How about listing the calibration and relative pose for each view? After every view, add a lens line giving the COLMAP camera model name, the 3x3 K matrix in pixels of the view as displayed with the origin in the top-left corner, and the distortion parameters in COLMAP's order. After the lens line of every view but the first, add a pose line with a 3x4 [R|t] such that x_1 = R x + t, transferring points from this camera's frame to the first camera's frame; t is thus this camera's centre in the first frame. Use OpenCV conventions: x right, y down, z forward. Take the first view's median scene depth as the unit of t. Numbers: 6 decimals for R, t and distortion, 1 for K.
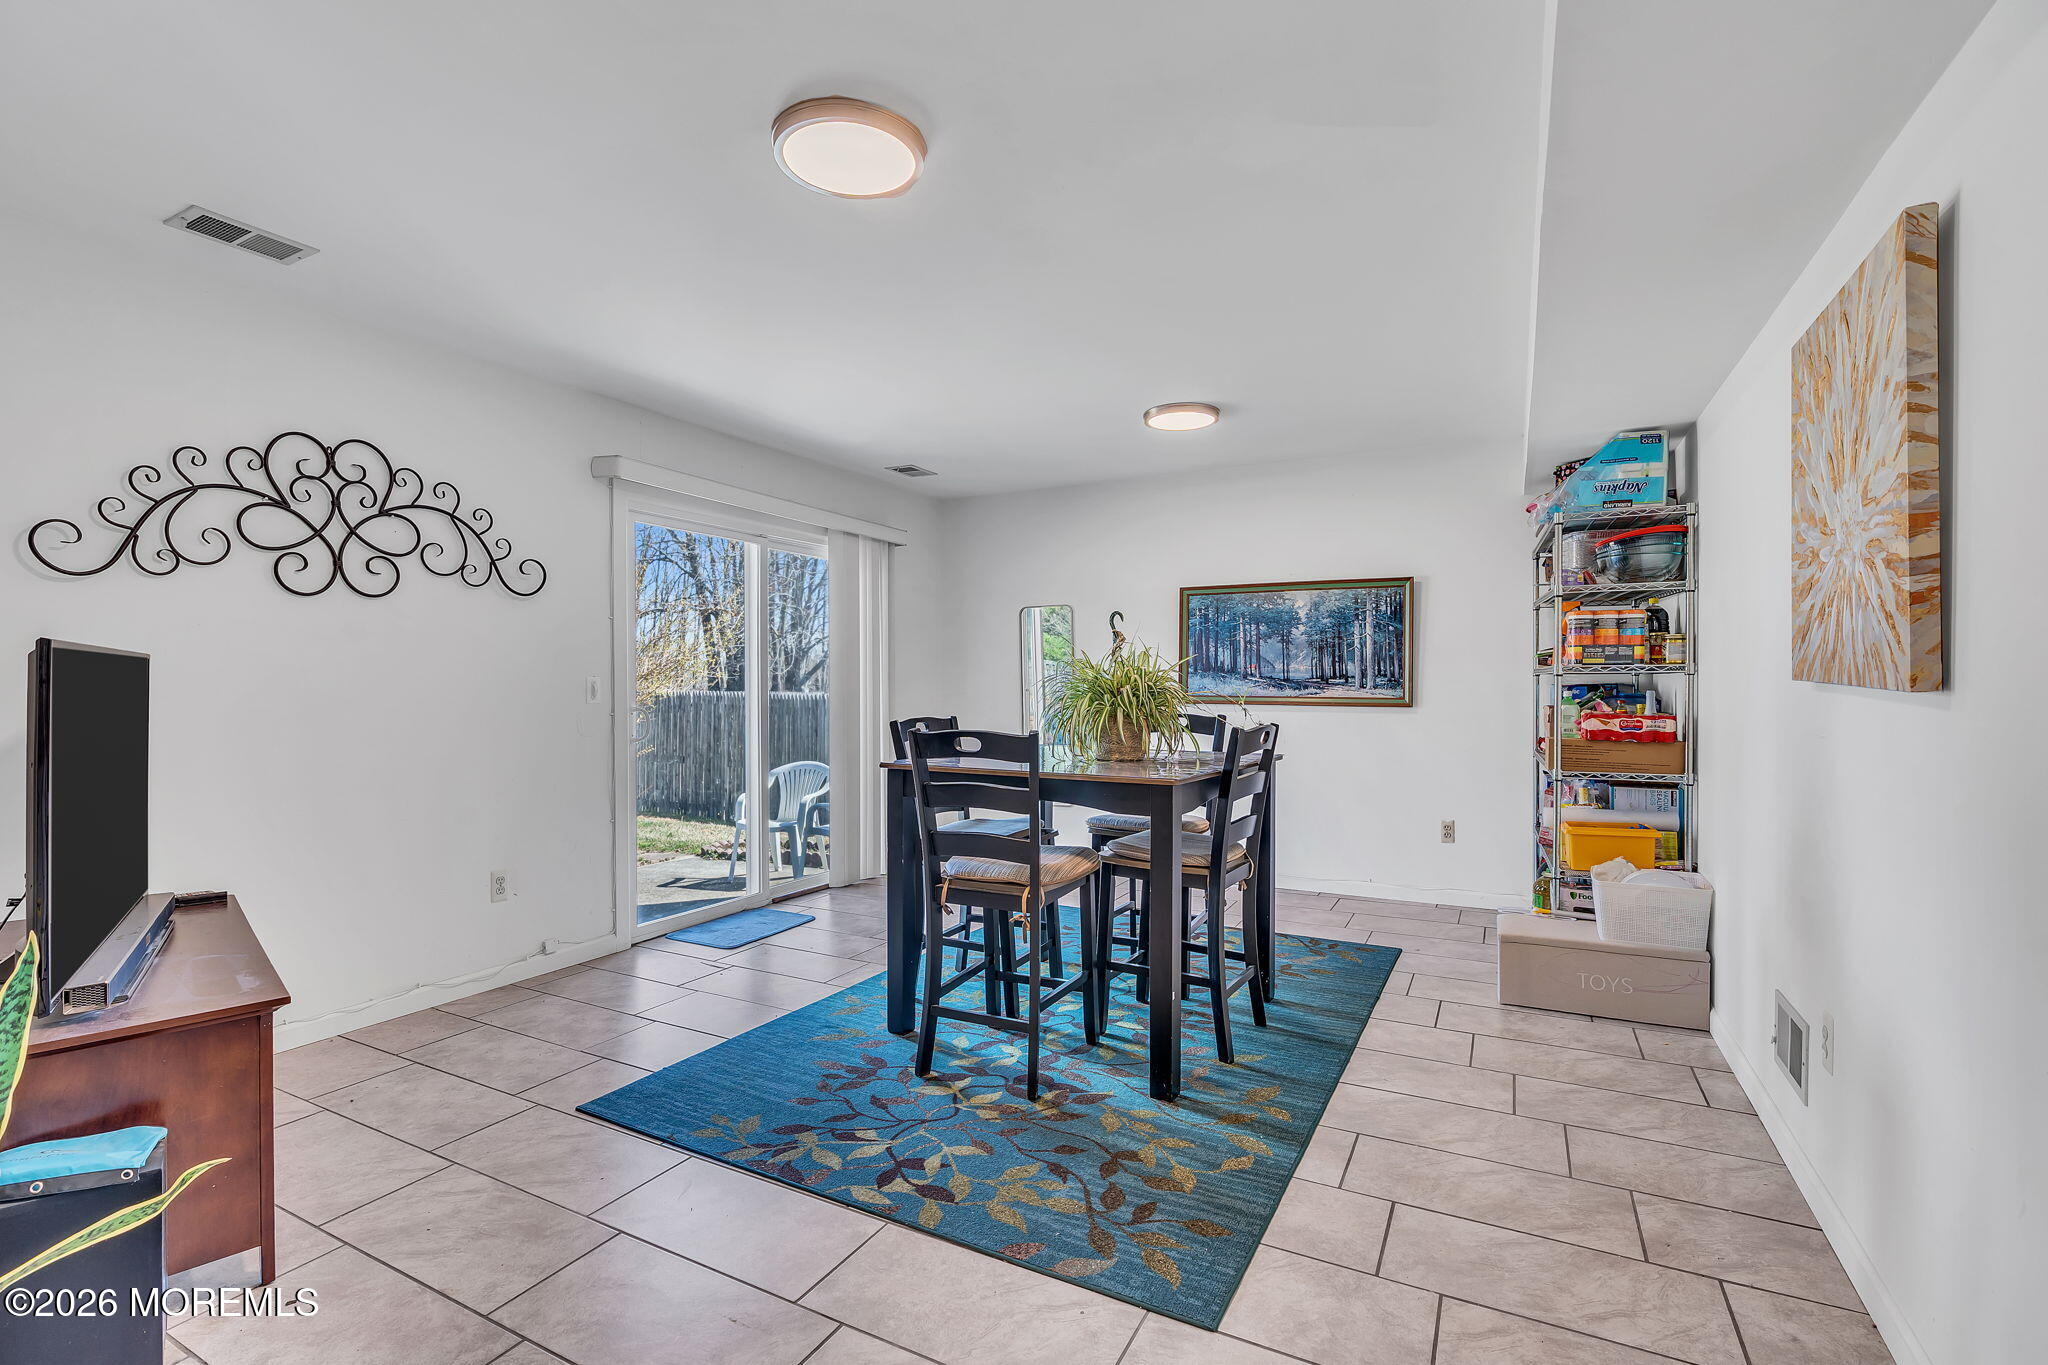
lens RADIAL K [[930.2, 0, 1018.6], [0, 930.2, 683.9], [0, 0, 1]] dist [-0.010584, 0.001071]
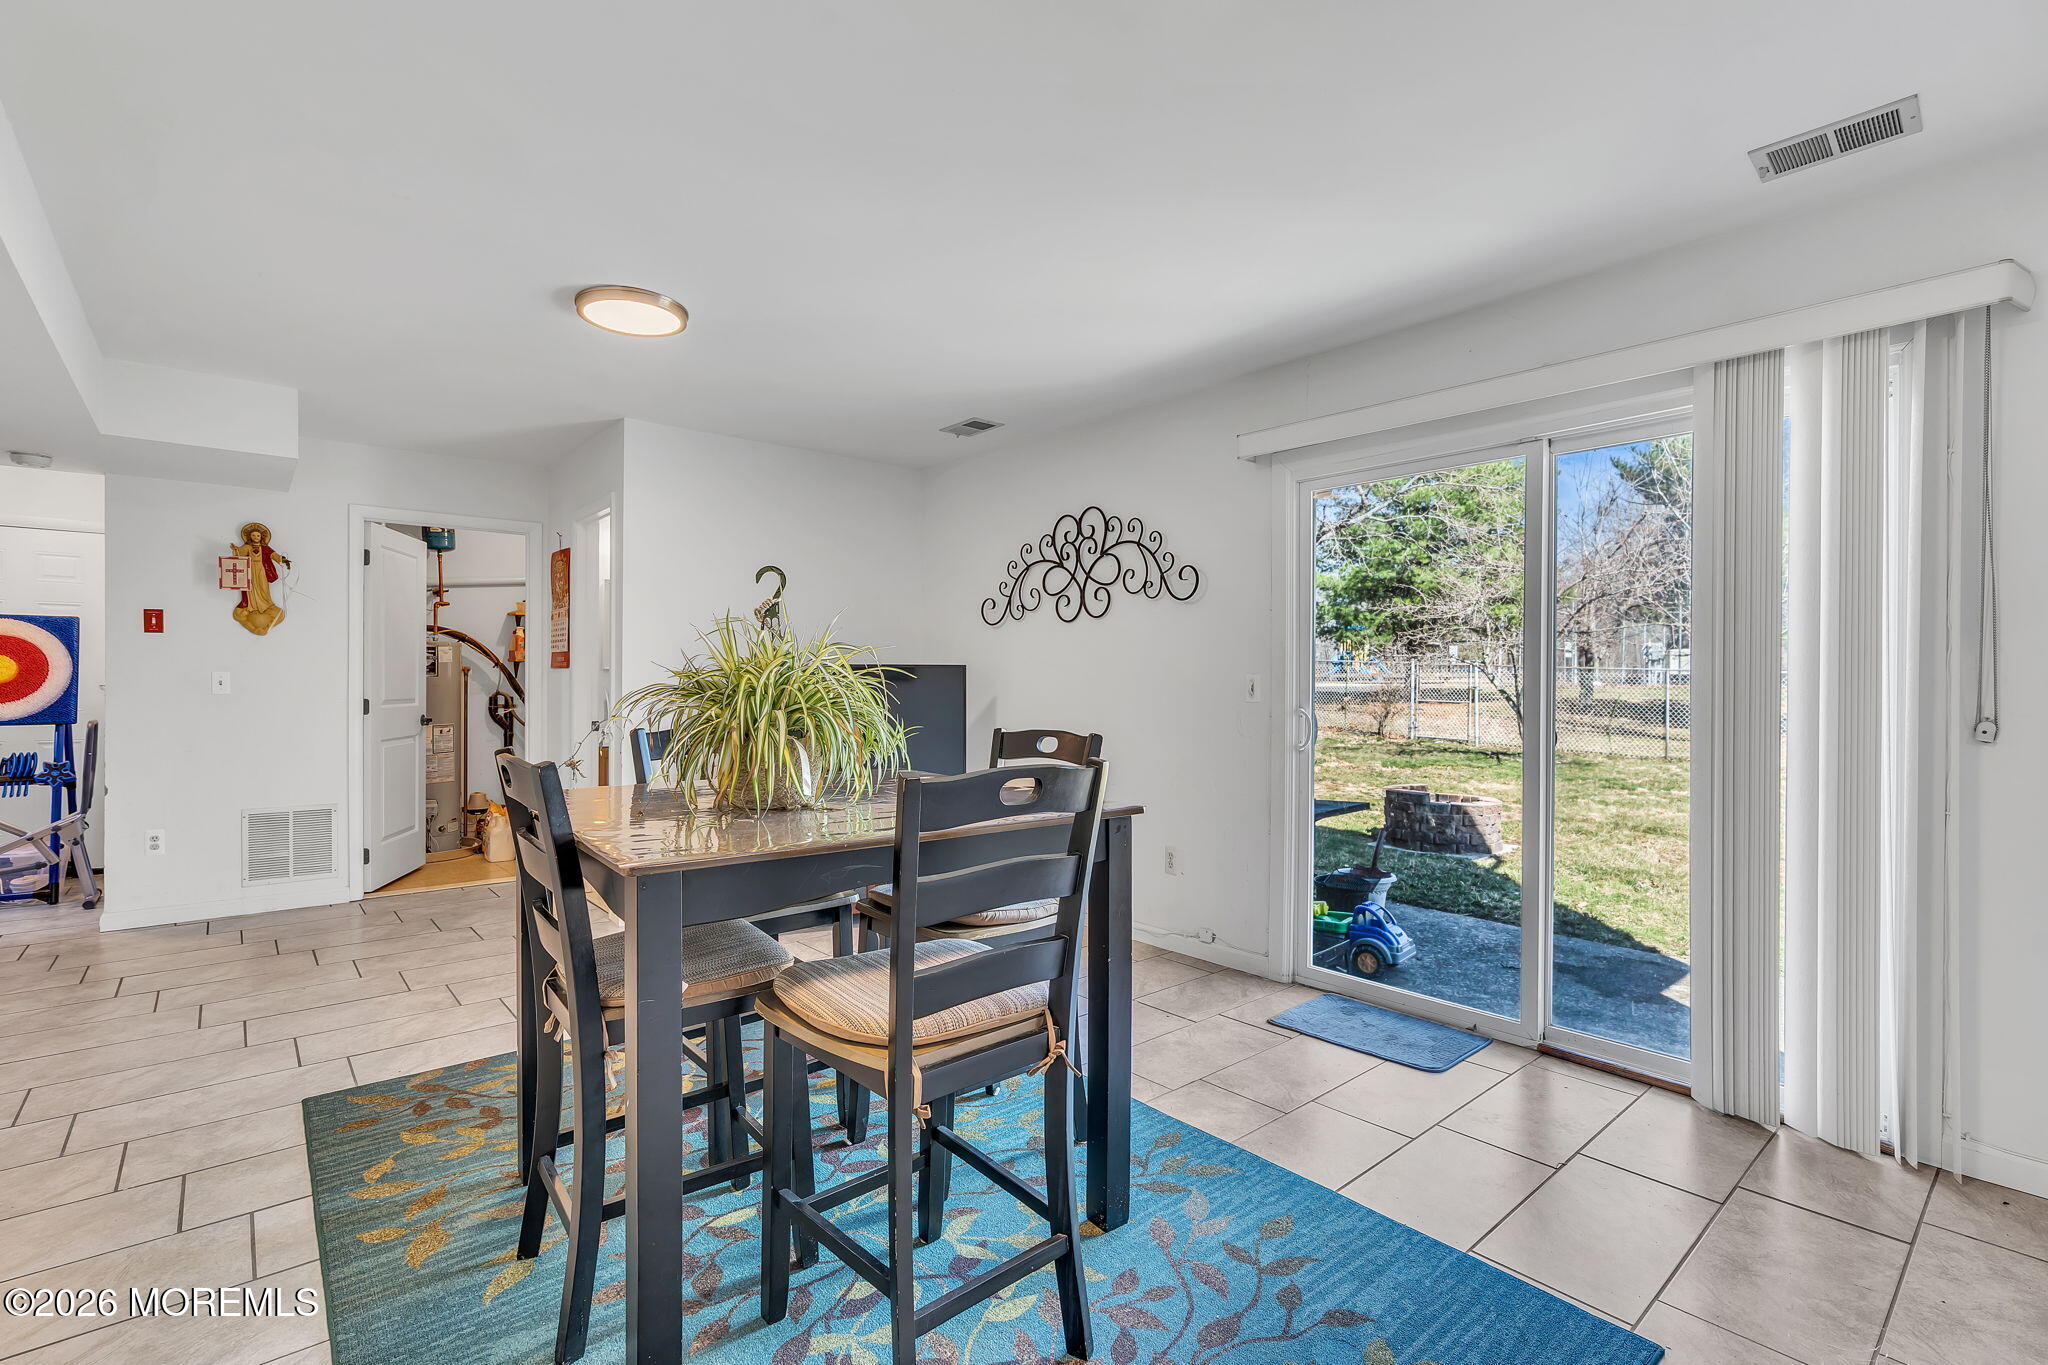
lens RADIAL K [[930.2, 0, 1018.6], [0, 930.2, 683.9], [0, 0, 1]] dist [-0.010584, 0.001071]
pose [[-0.363882, 0.001451, -0.931444, 0.664074], [-0.004836, 0.999982, 0.003447, 0.000018], [0.931432, 0.005759, -0.363869, 1.466635]]
